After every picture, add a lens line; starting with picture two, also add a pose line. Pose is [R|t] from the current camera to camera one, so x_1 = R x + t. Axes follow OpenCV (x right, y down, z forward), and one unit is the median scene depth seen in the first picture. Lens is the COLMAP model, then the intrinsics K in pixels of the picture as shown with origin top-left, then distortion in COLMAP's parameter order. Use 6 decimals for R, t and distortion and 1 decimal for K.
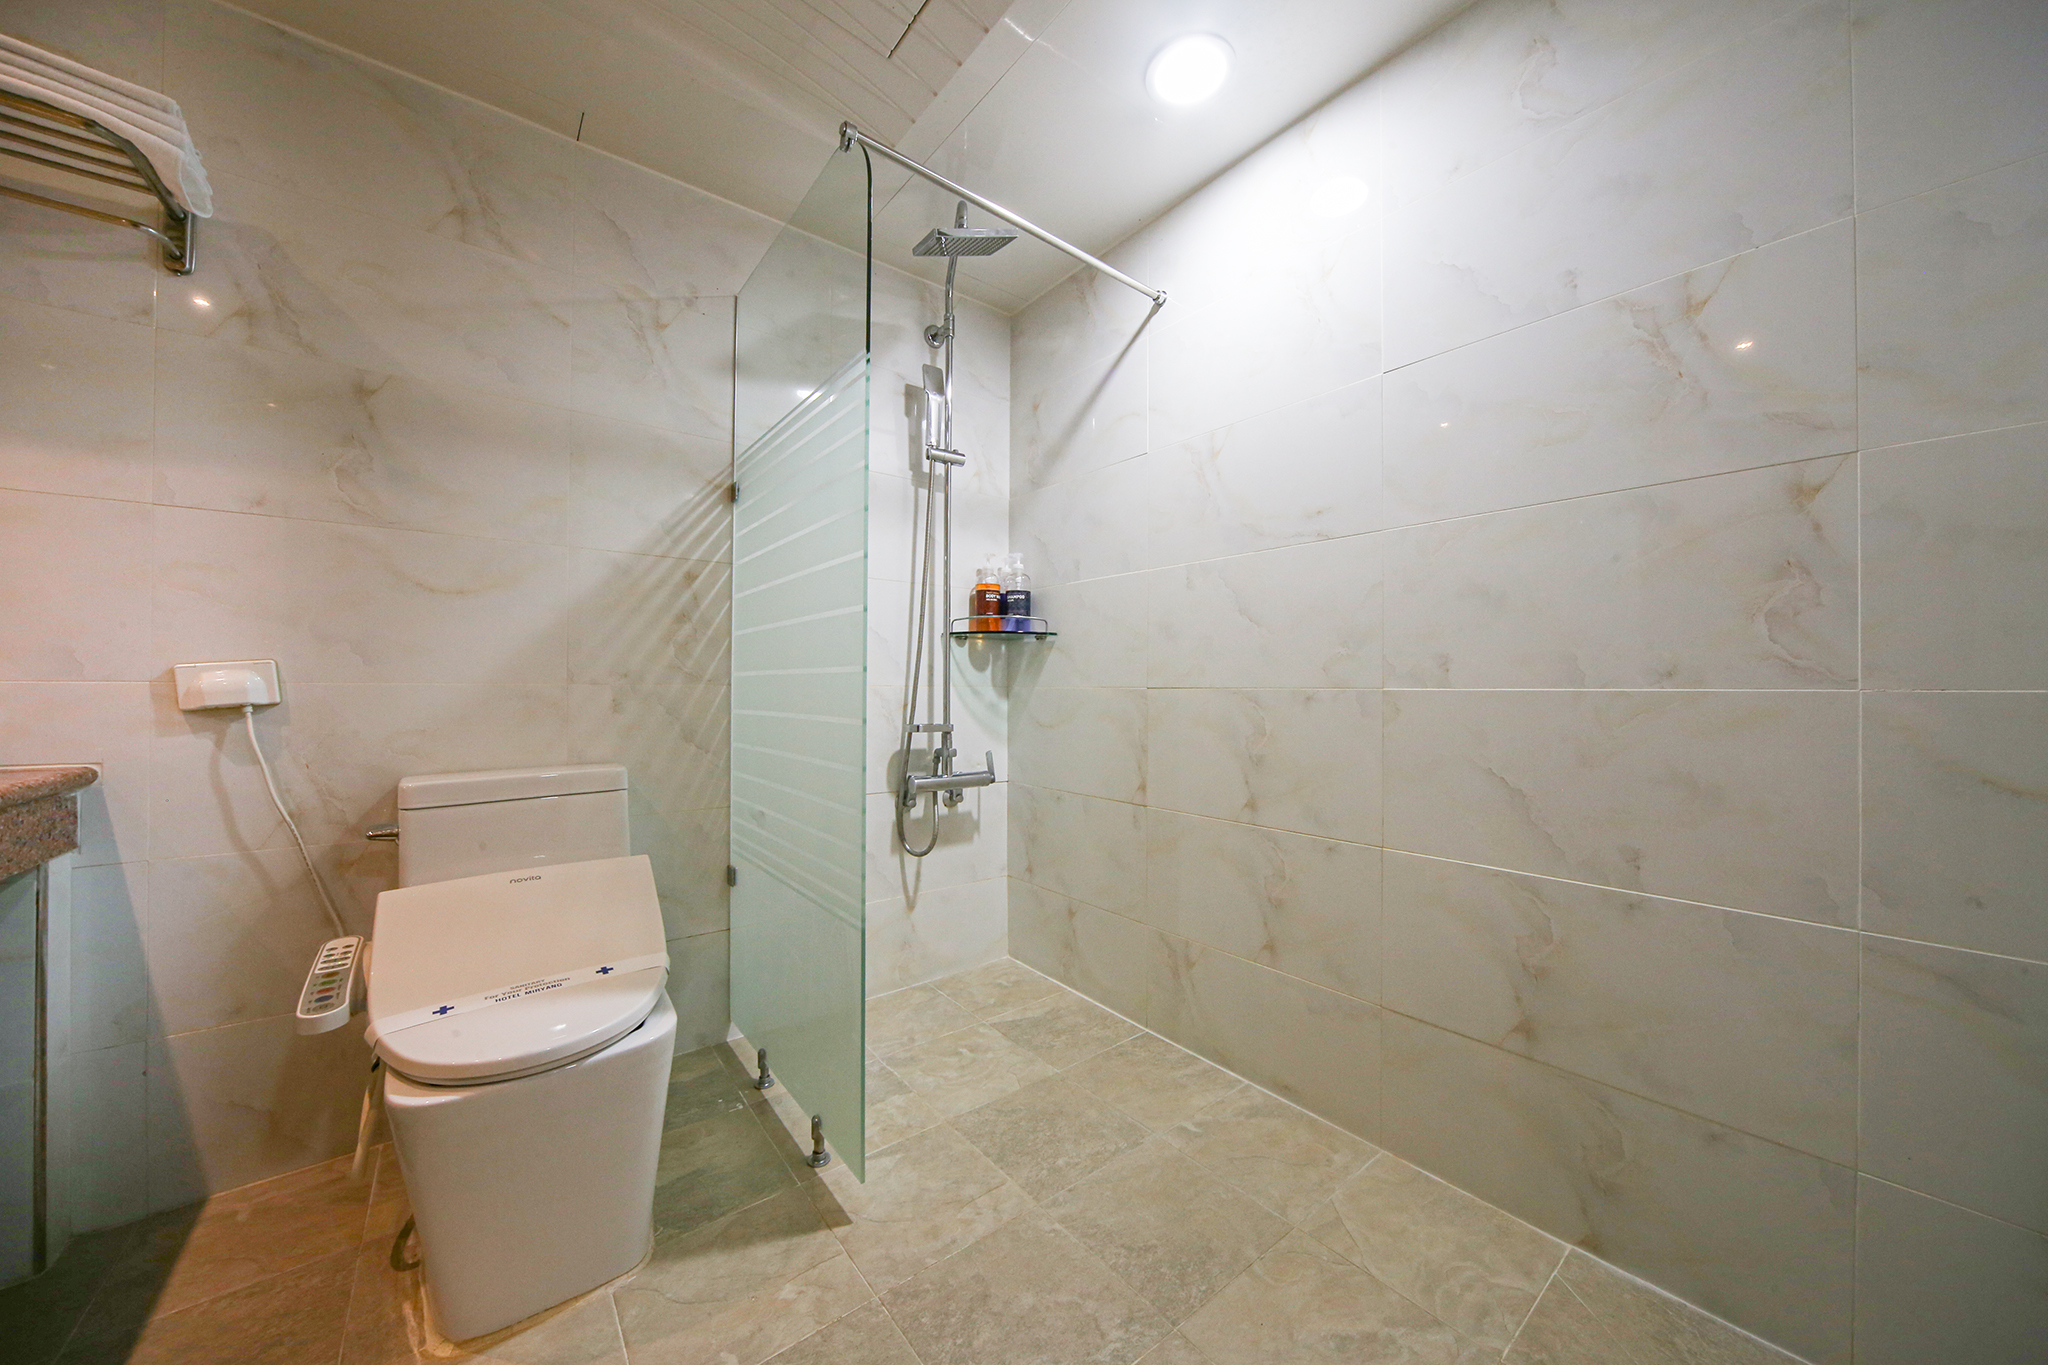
lens RADIAL K [[709.2, 0, 1059.7], [0, 709.2, 684.9], [0, 0, 1]] dist [0.046231, -0.016425]
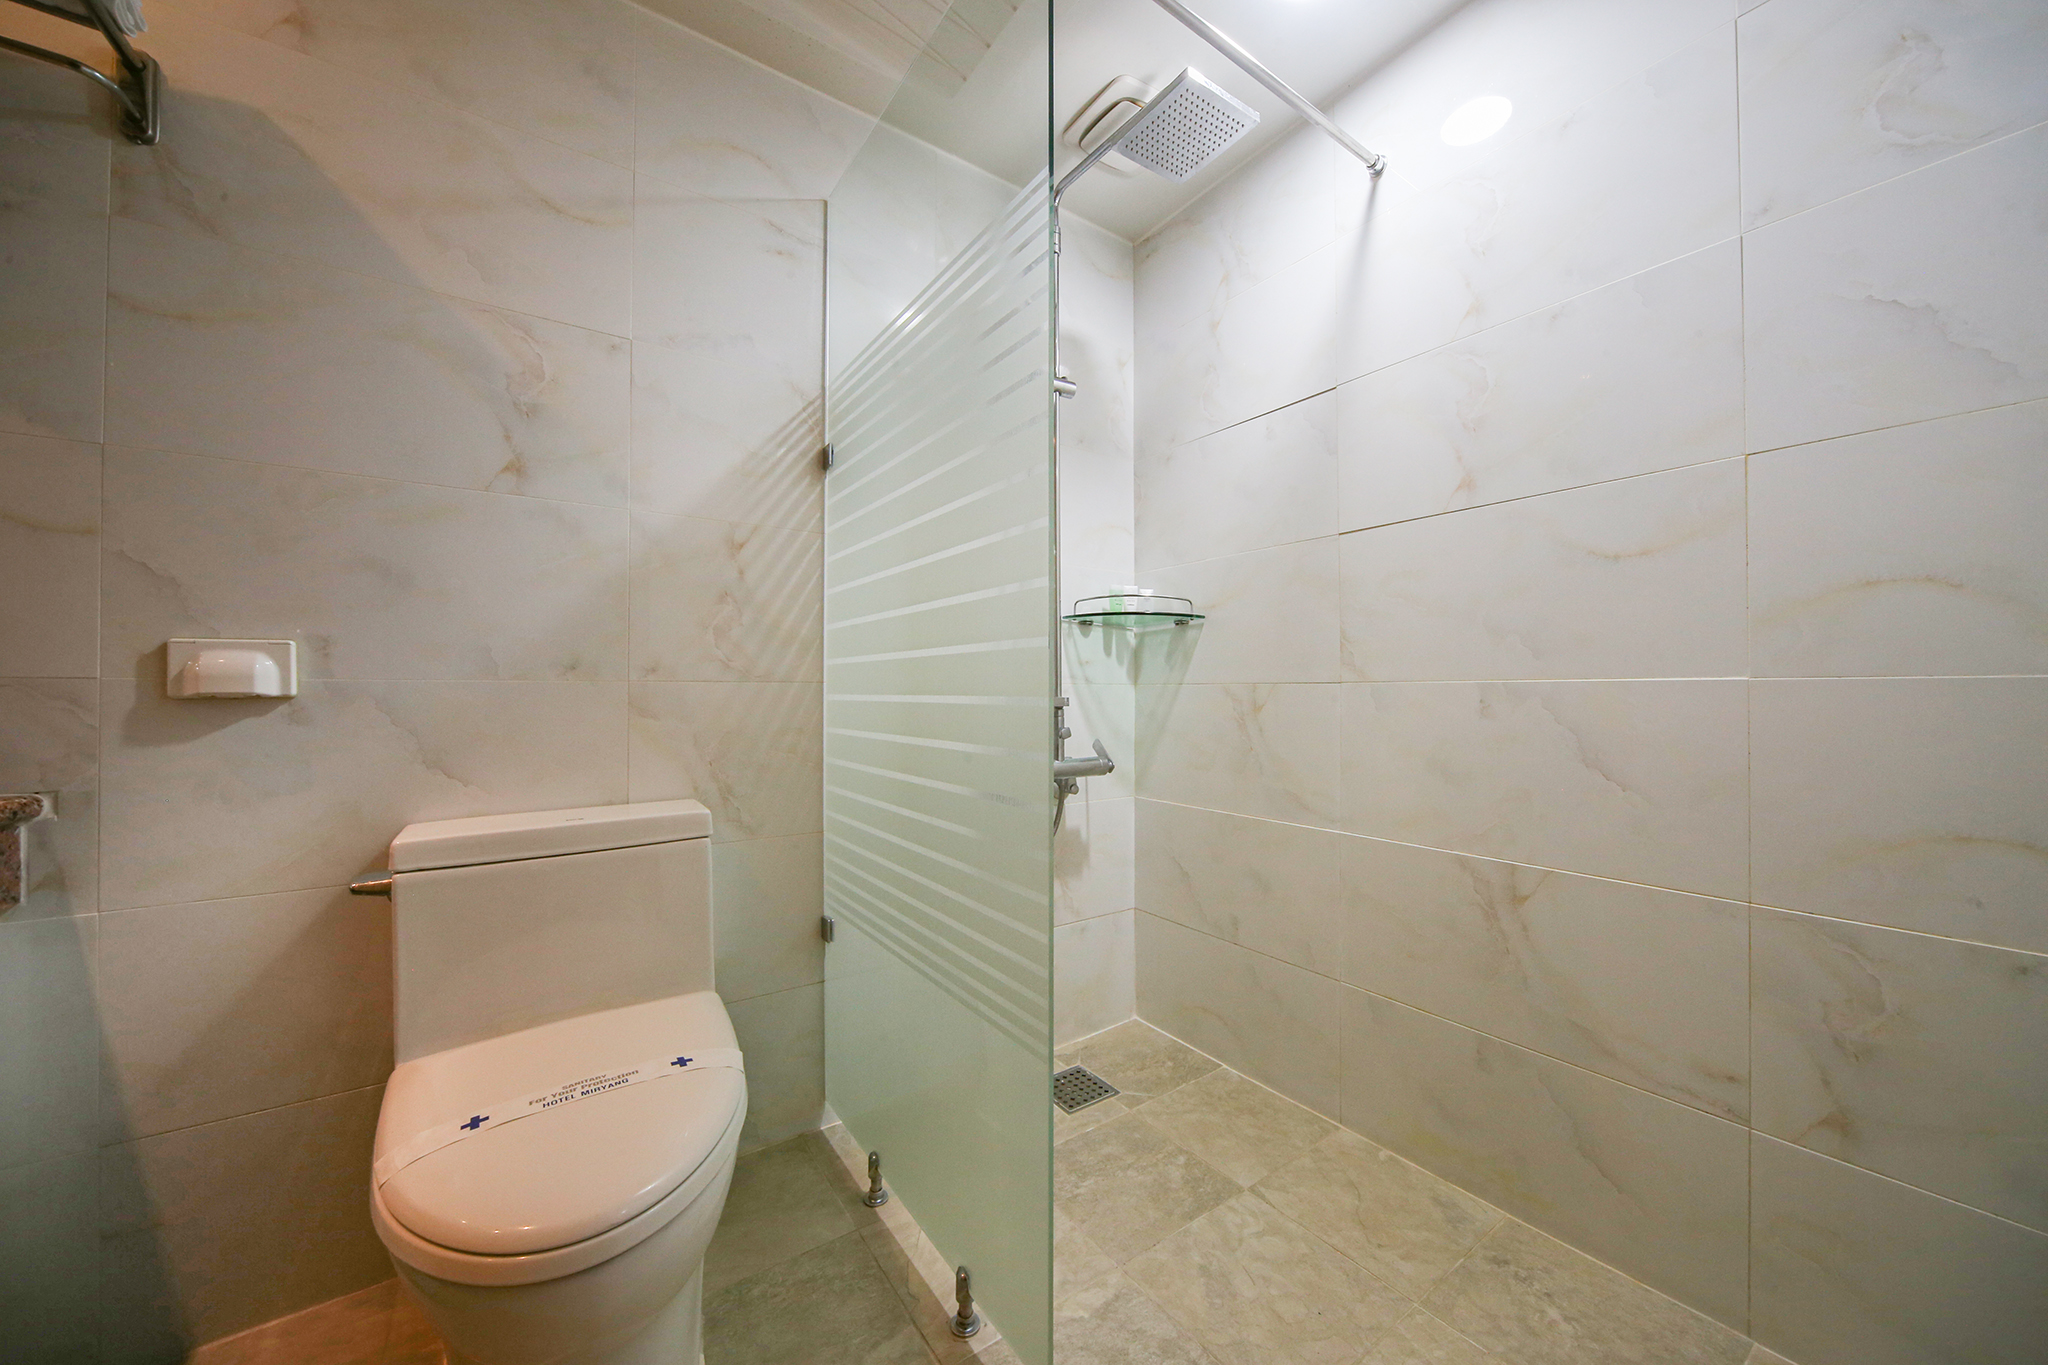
lens RADIAL K [[725.6, 0, 1046.8], [0, 725.6, 686.5], [0, 0, 1]] dist [-0.001326, 0.000036]
pose [[0.998741, -0.009457, -0.049266, -0.178664], [0.009328, 0.999952, -0.002853, 0.008251], [0.049290, 0.002390, 0.998782, 0.226784]]
